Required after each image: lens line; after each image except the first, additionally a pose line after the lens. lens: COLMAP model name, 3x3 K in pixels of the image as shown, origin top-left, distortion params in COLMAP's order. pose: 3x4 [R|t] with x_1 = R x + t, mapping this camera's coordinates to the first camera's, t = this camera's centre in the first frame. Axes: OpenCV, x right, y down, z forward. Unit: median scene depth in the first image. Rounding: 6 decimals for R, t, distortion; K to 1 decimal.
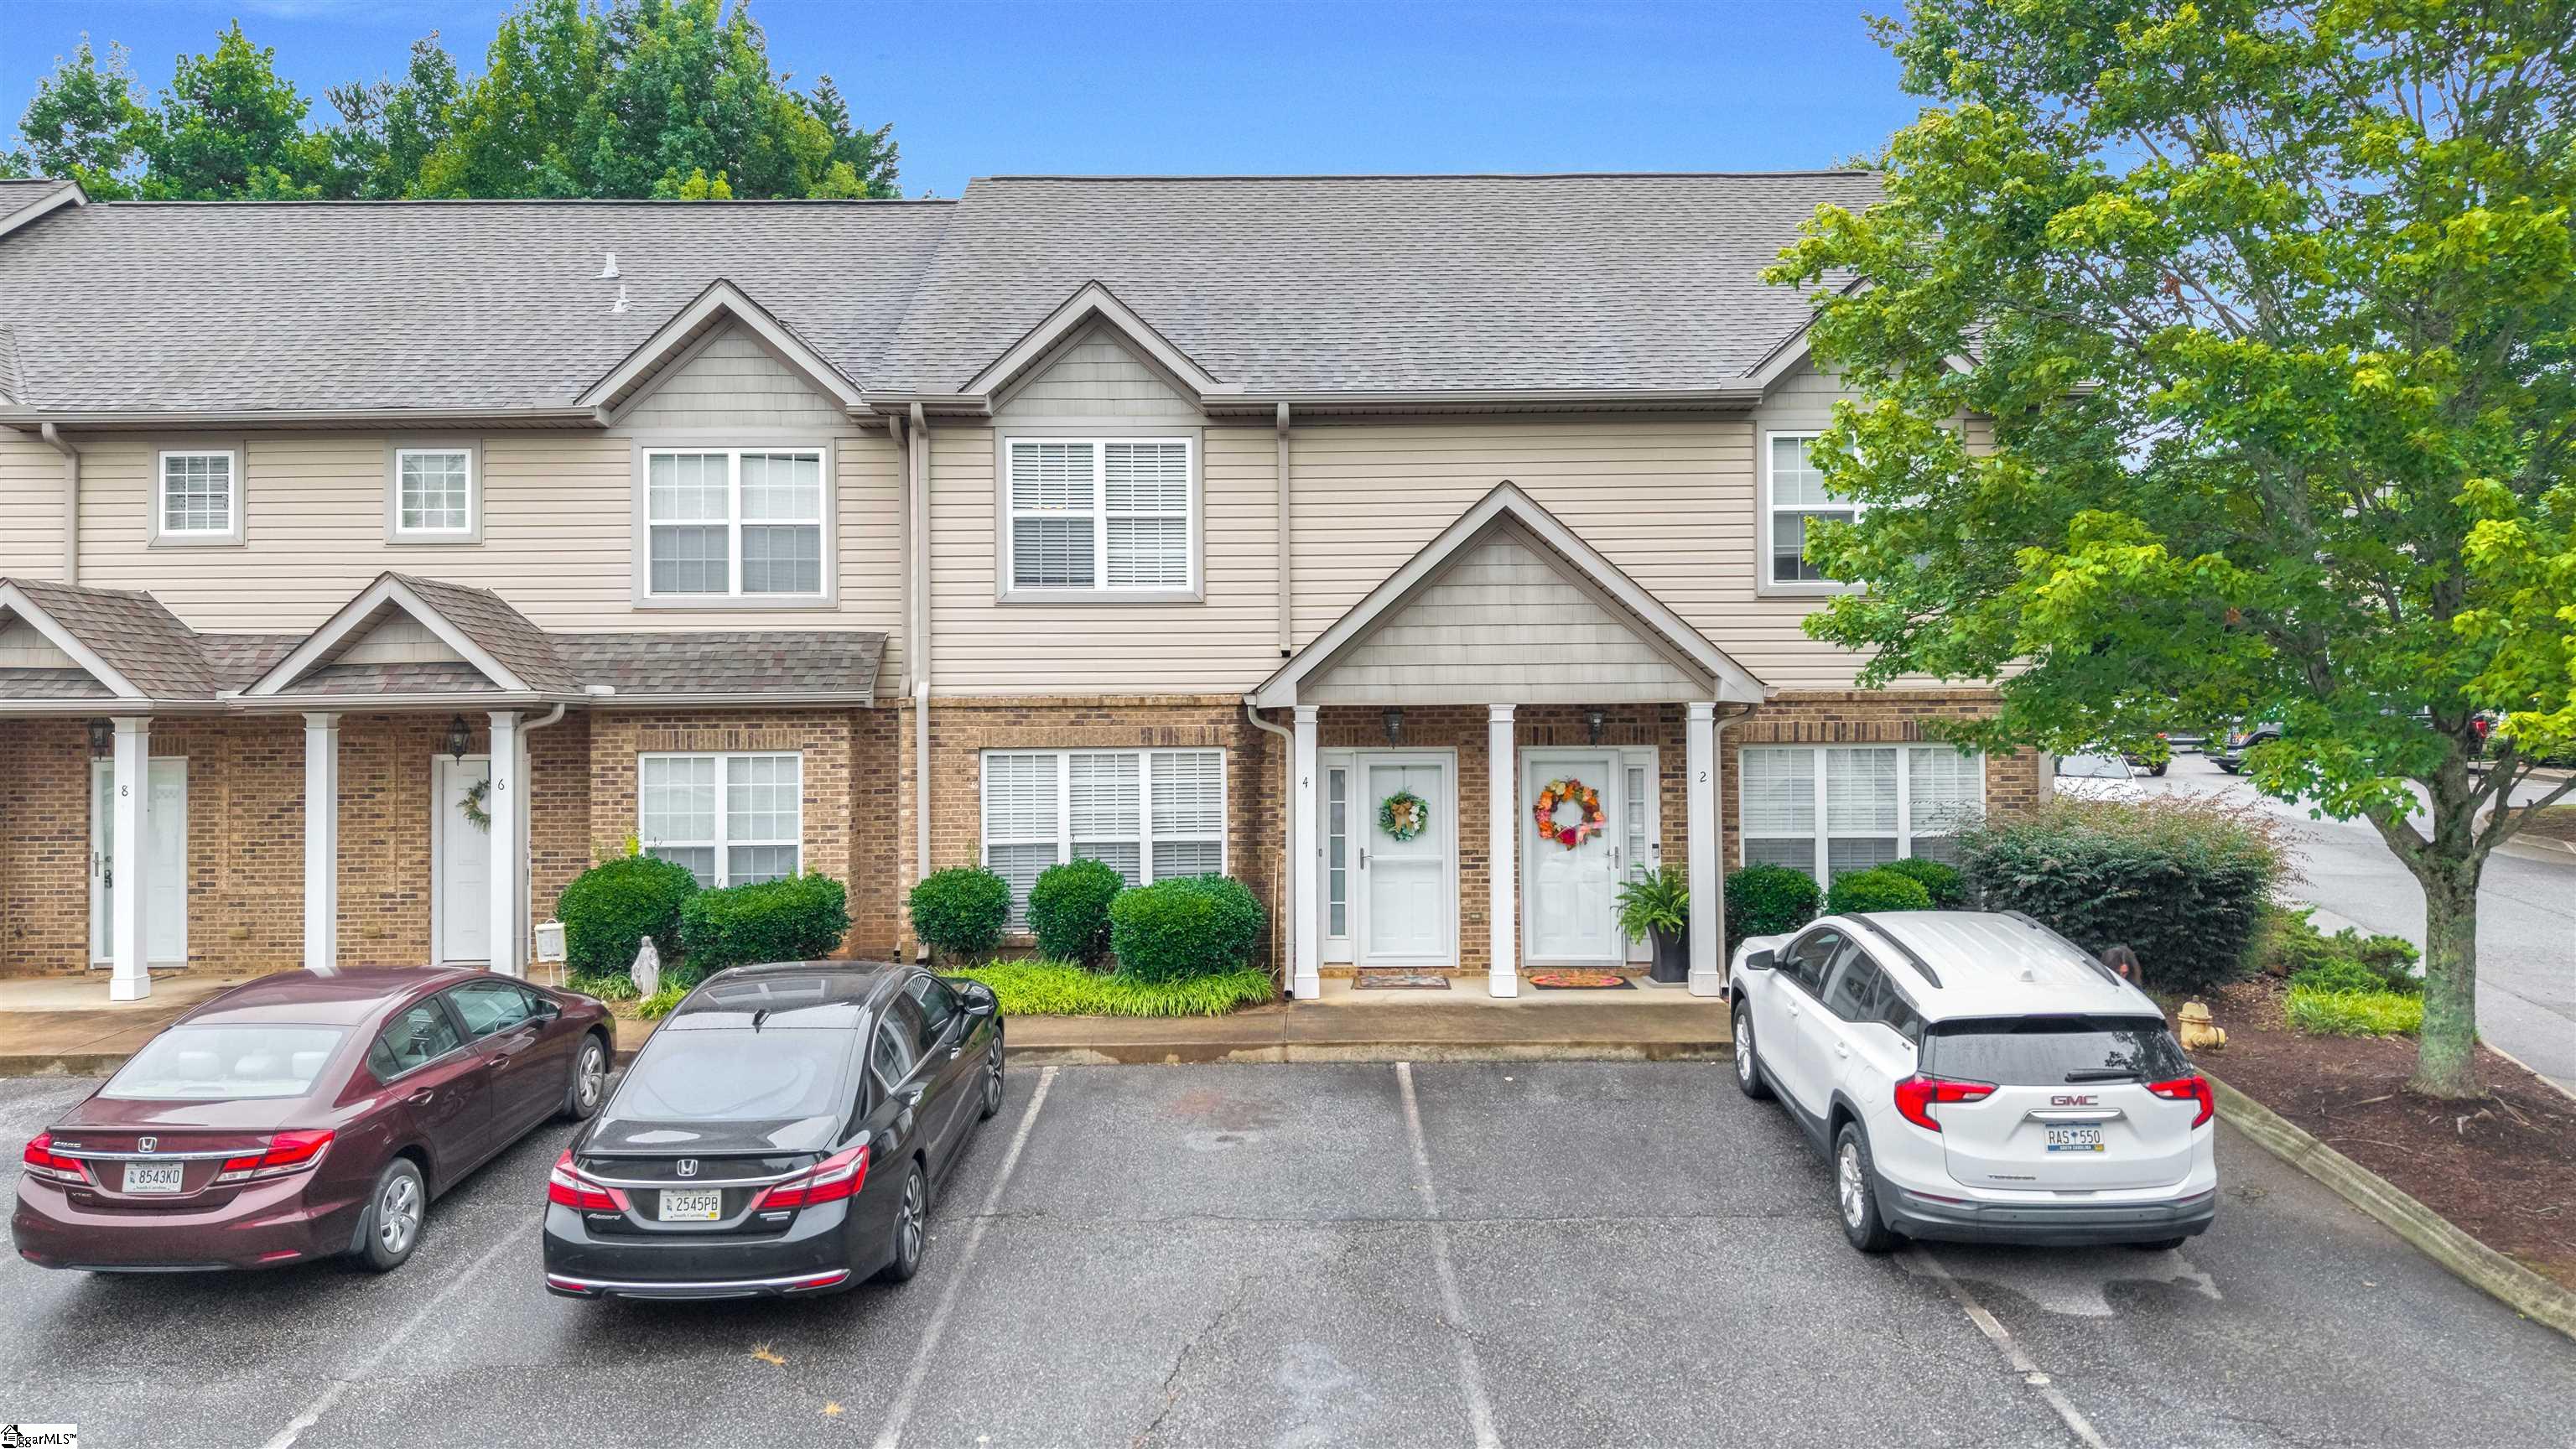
lens RADIAL K [[1739.6, 0, 1289.4], [0, 1739.6, 683.2], [0, 0, 1]] dist [0.027223, -0.031651]
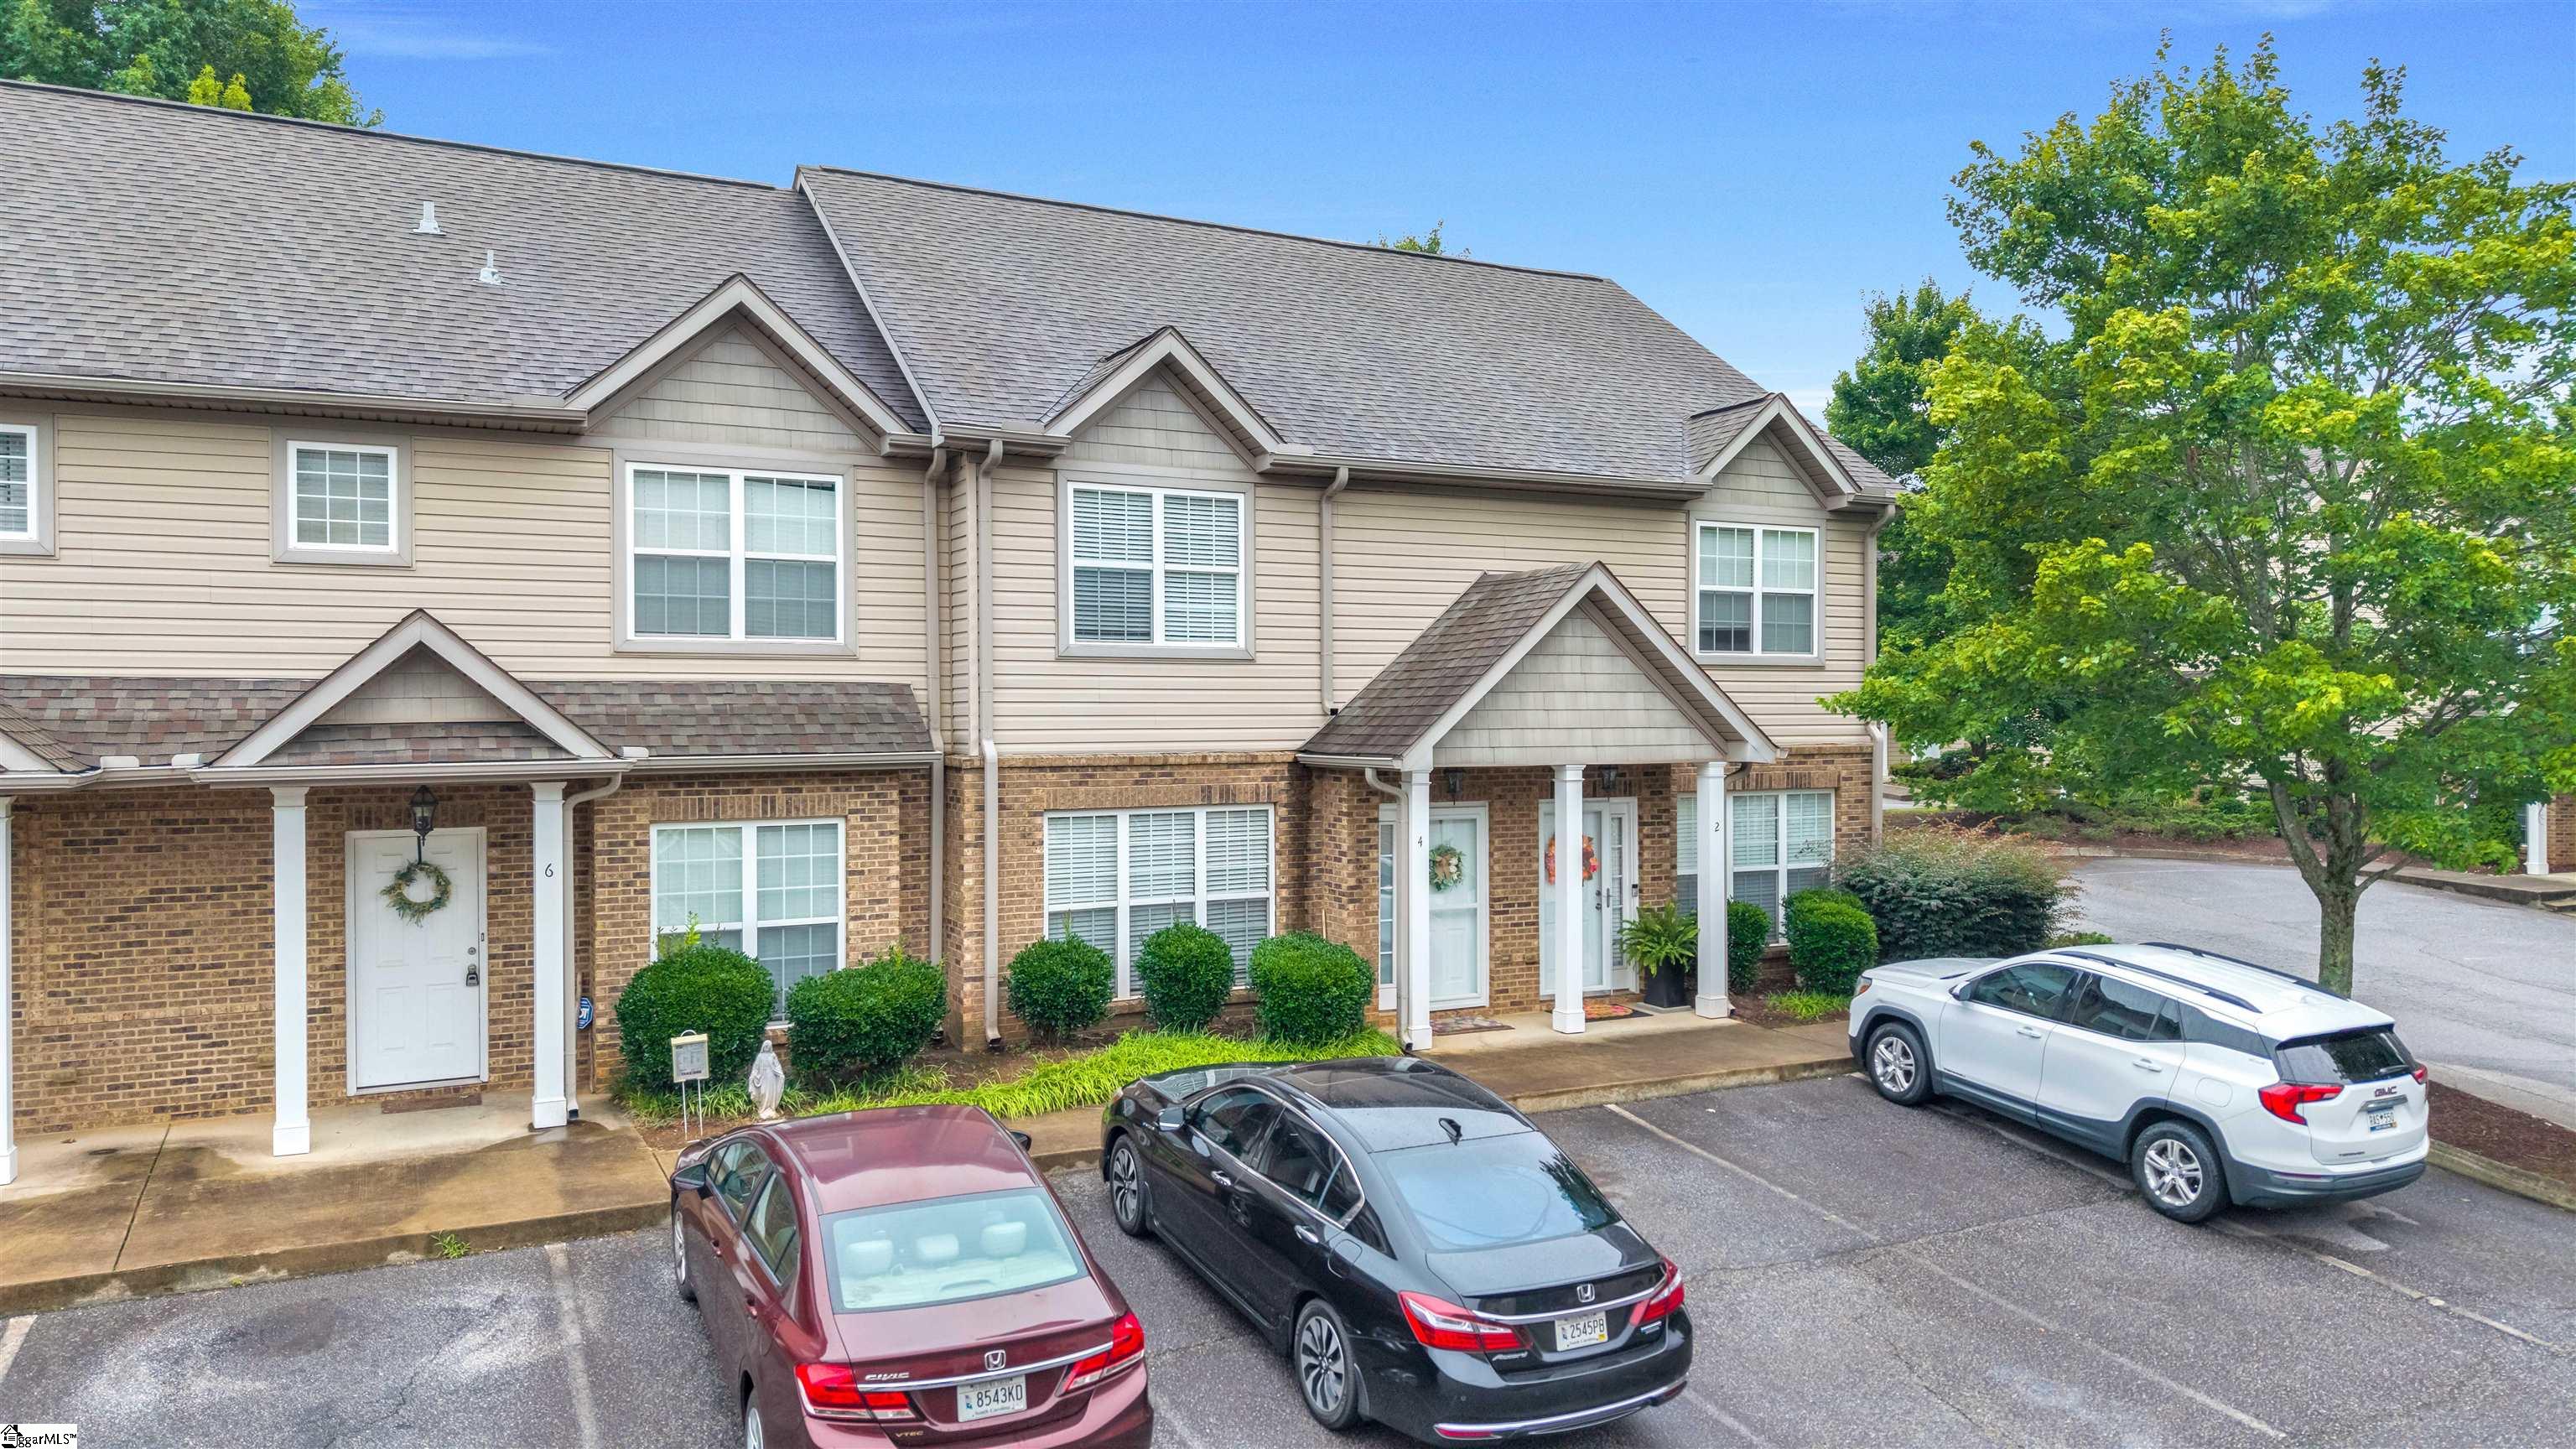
lens RADIAL K [[1726.1, 0, 1288.0], [0, 1726.1, 709.9], [0, 0, 1]] dist [0.030630, -0.034014]
pose [[0.890401, 0.005794, 0.455140, -0.483617], [-0.014148, 0.999788, 0.014951, -0.032879], [-0.454957, -0.019752, 0.890294, 0.108460]]
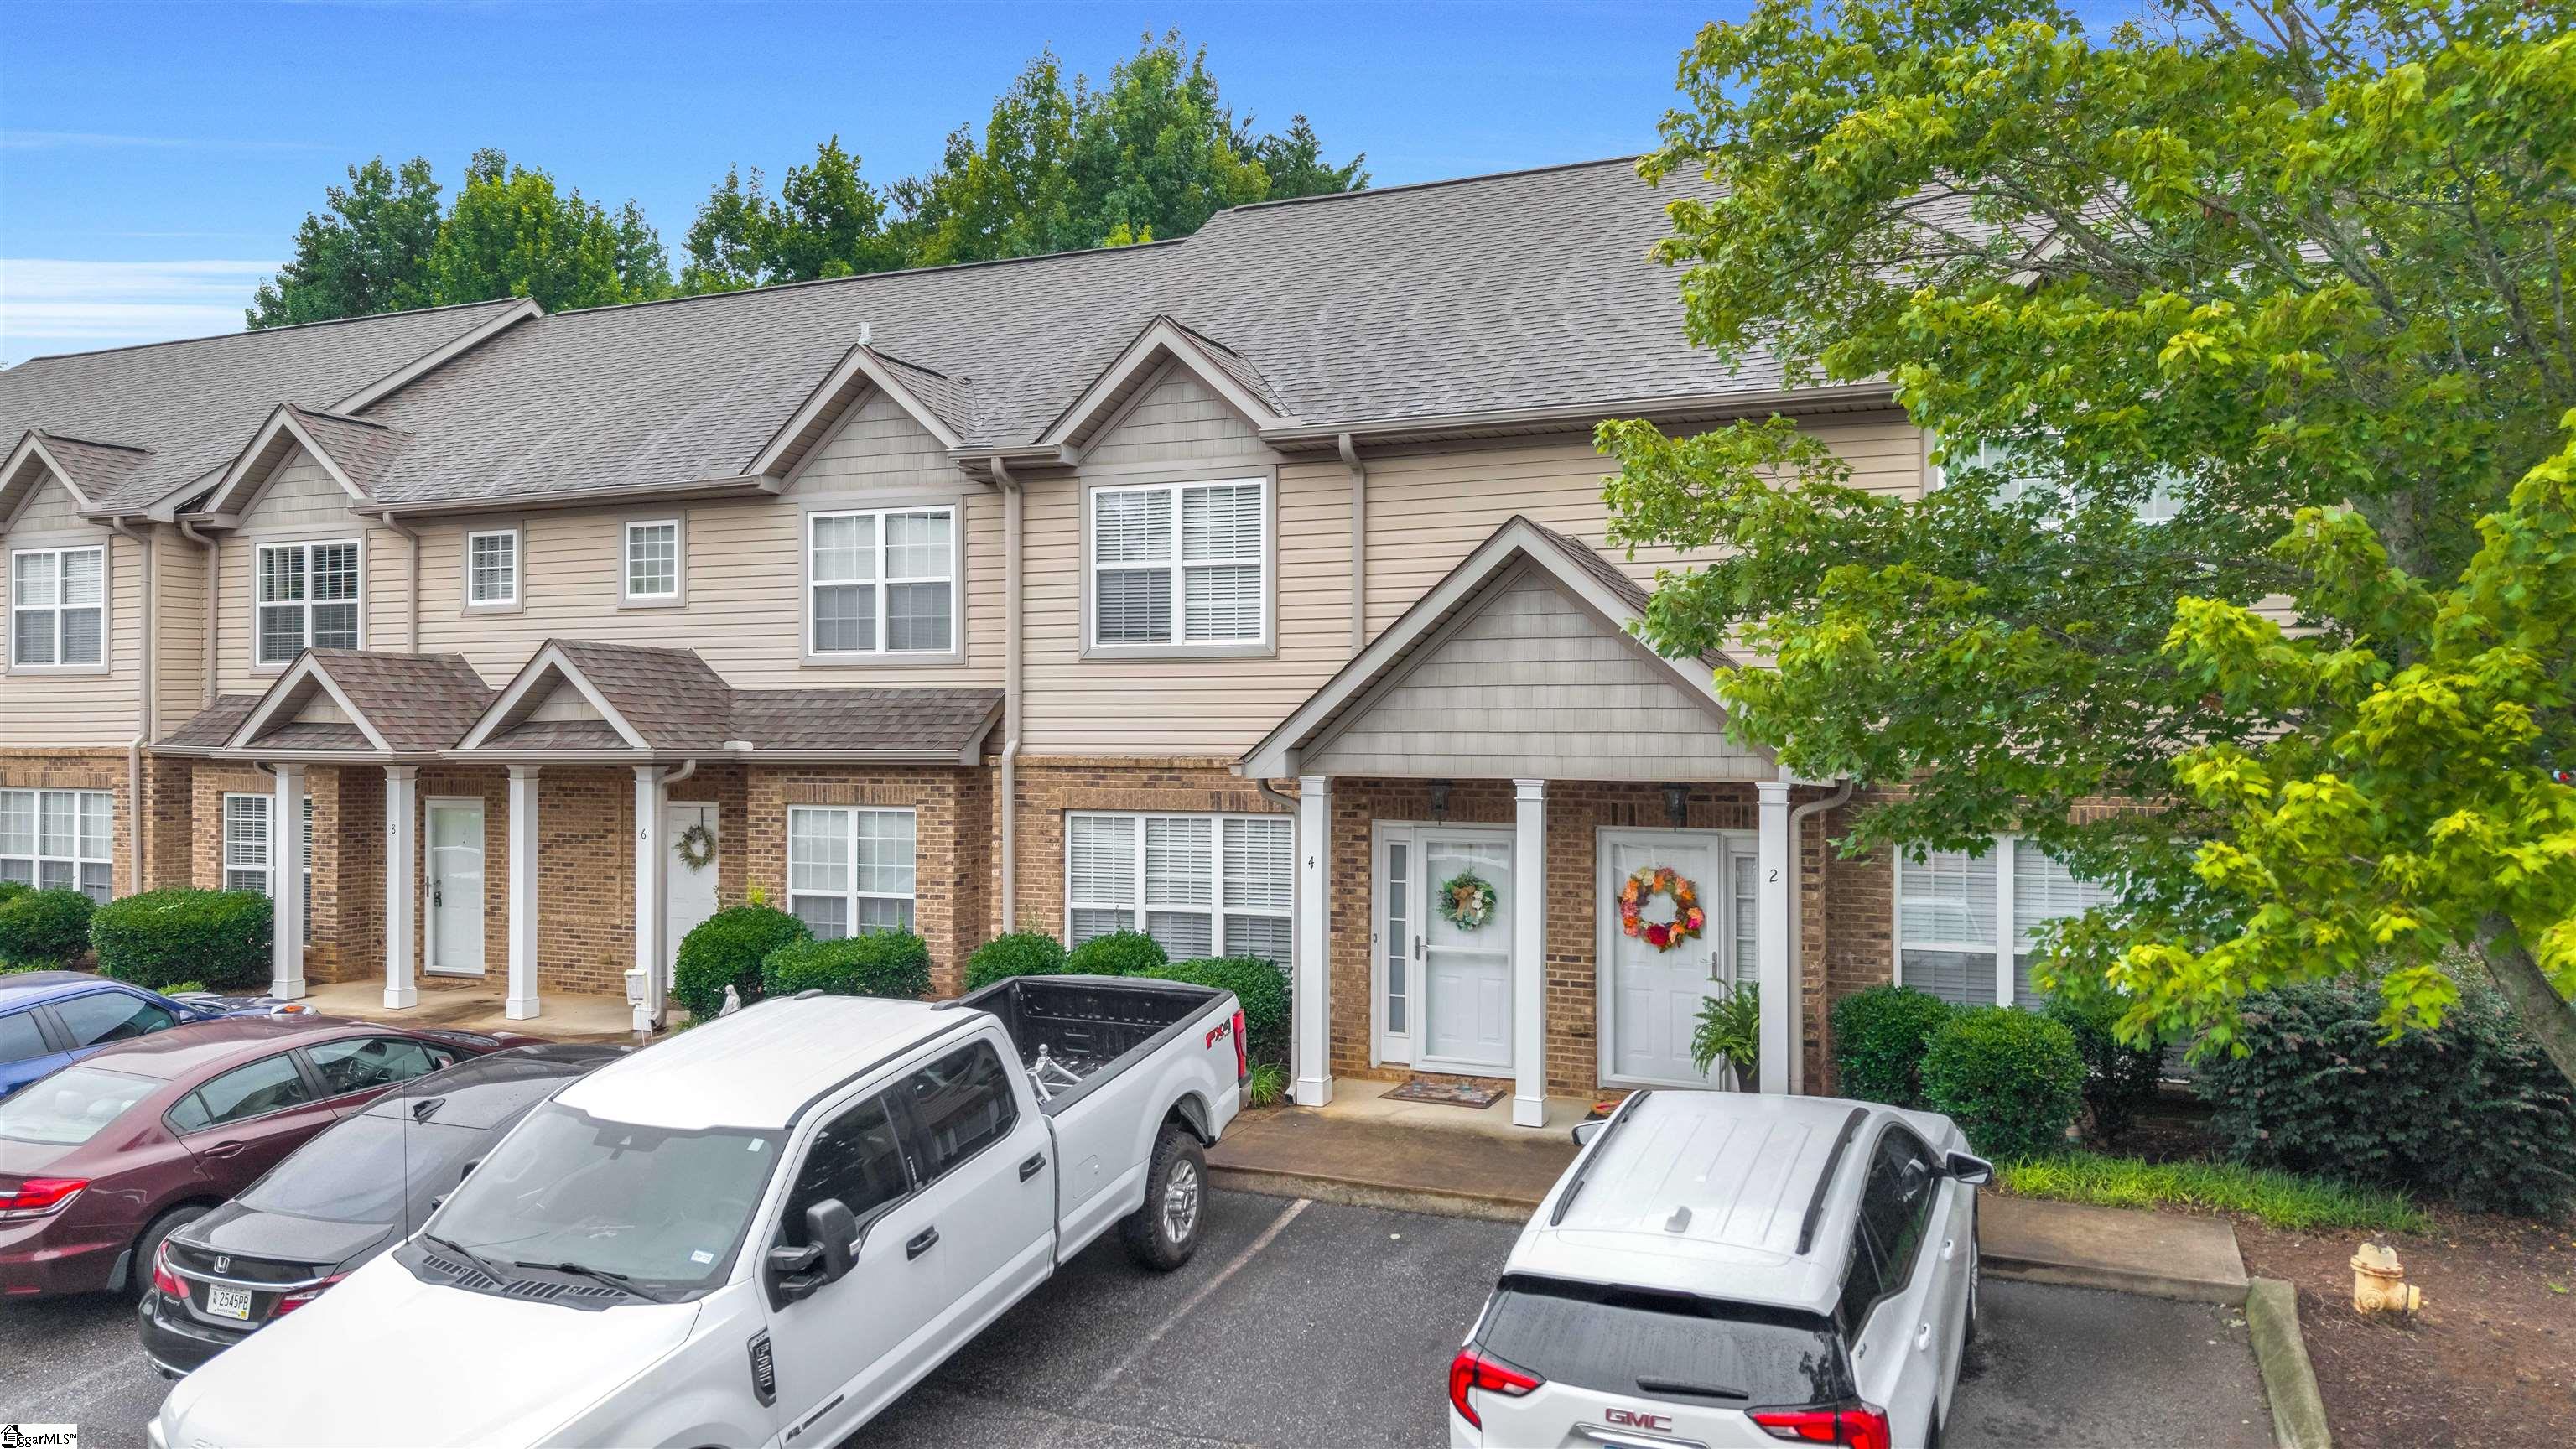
lens RADIAL K [[1726.1, 0, 1288.0], [0, 1726.1, 709.9], [0, 0, 1]] dist [0.030630, -0.034014]
pose [[0.918019, 0.003771, -0.396518, 0.317395], [0.000151, 0.999951, 0.009858, -0.027436], [0.396536, -0.009109, 0.917974, 0.166477]]
